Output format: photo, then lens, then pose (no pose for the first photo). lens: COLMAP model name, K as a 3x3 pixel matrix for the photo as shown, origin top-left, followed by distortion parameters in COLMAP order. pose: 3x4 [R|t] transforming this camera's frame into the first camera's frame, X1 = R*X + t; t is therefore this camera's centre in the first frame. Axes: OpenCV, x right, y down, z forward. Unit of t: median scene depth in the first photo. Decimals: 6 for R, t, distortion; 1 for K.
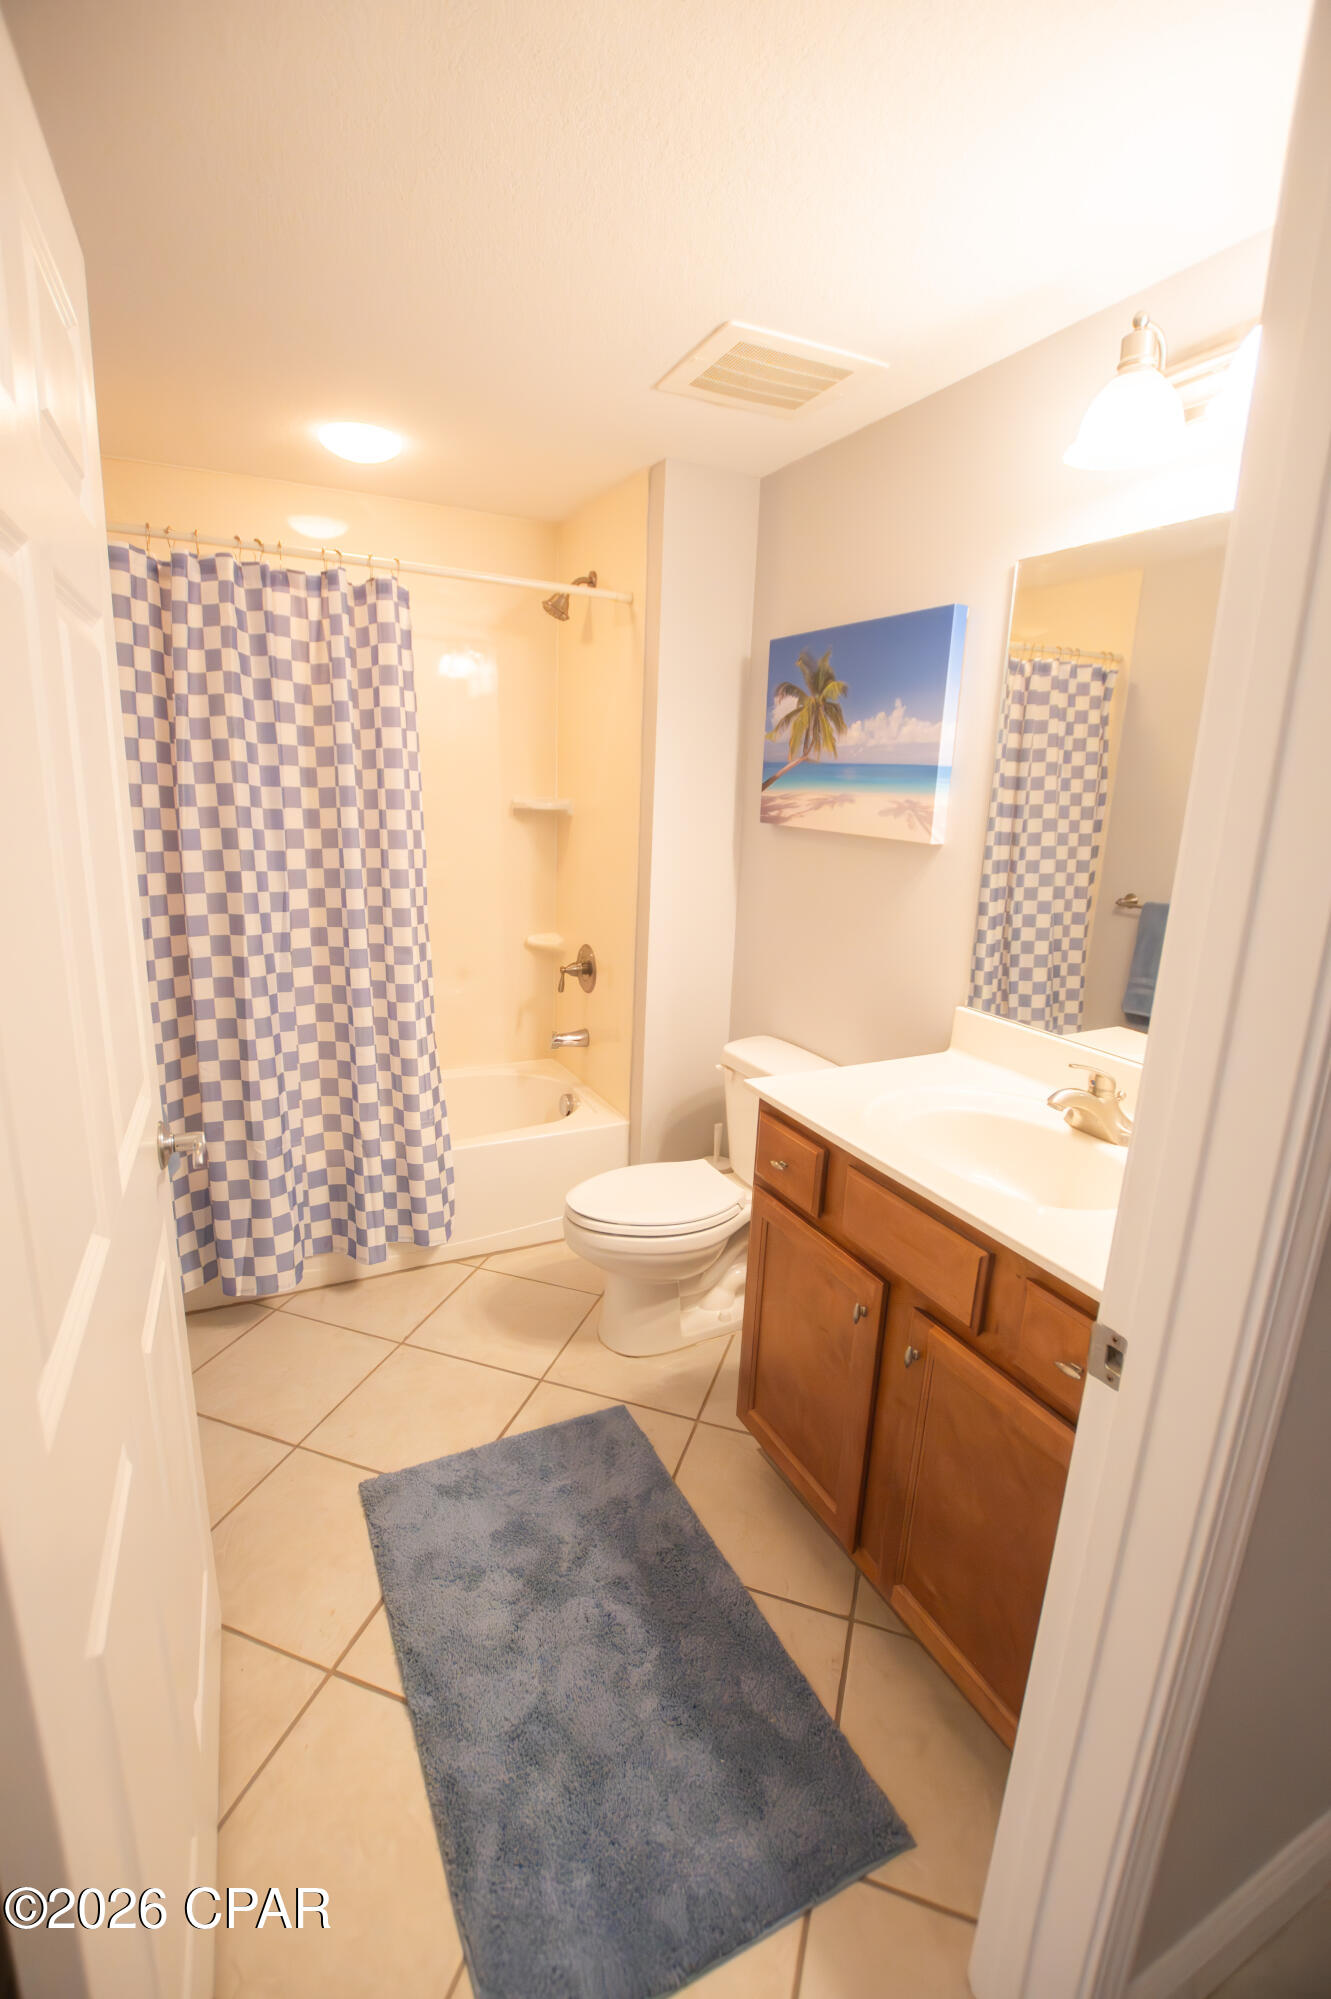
lens RADIAL K [[887.3, 0, 655.9], [0, 887.3, 999.8], [0, 0, 1]] dist [-0.026376, 0.000661]
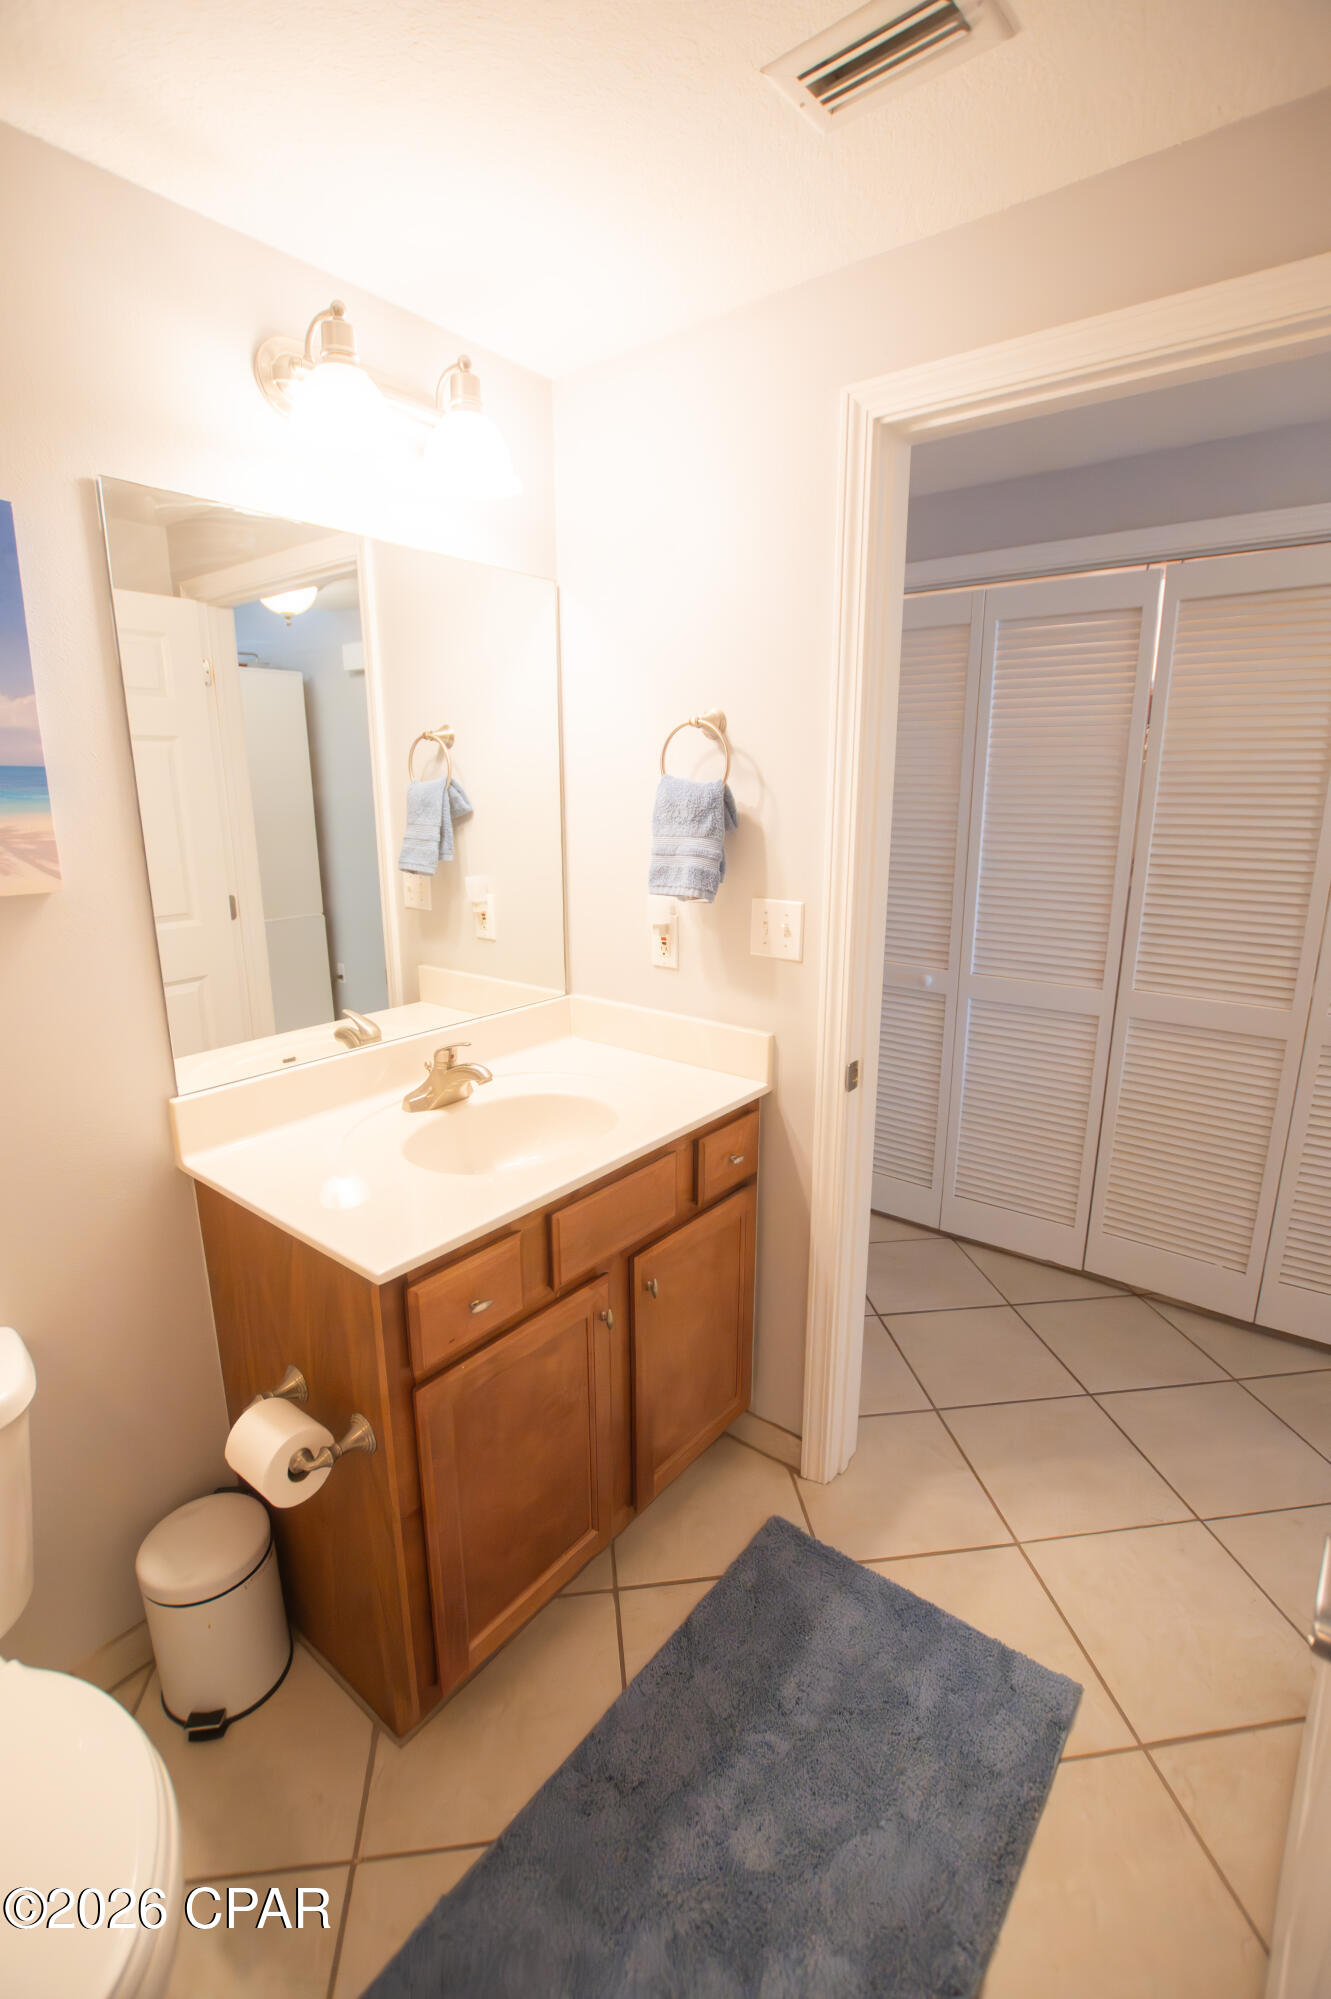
lens RADIAL K [[887.3, 0, 655.9], [0, 887.3, 999.8], [0, 0, 1]] dist [-0.026376, 0.000661]
pose [[-0.422435, -0.243741, 0.873006, -0.534761], [0.203459, 0.913086, 0.353382, -0.296252], [-0.883263, 0.326902, -0.336128, 1.062054]]
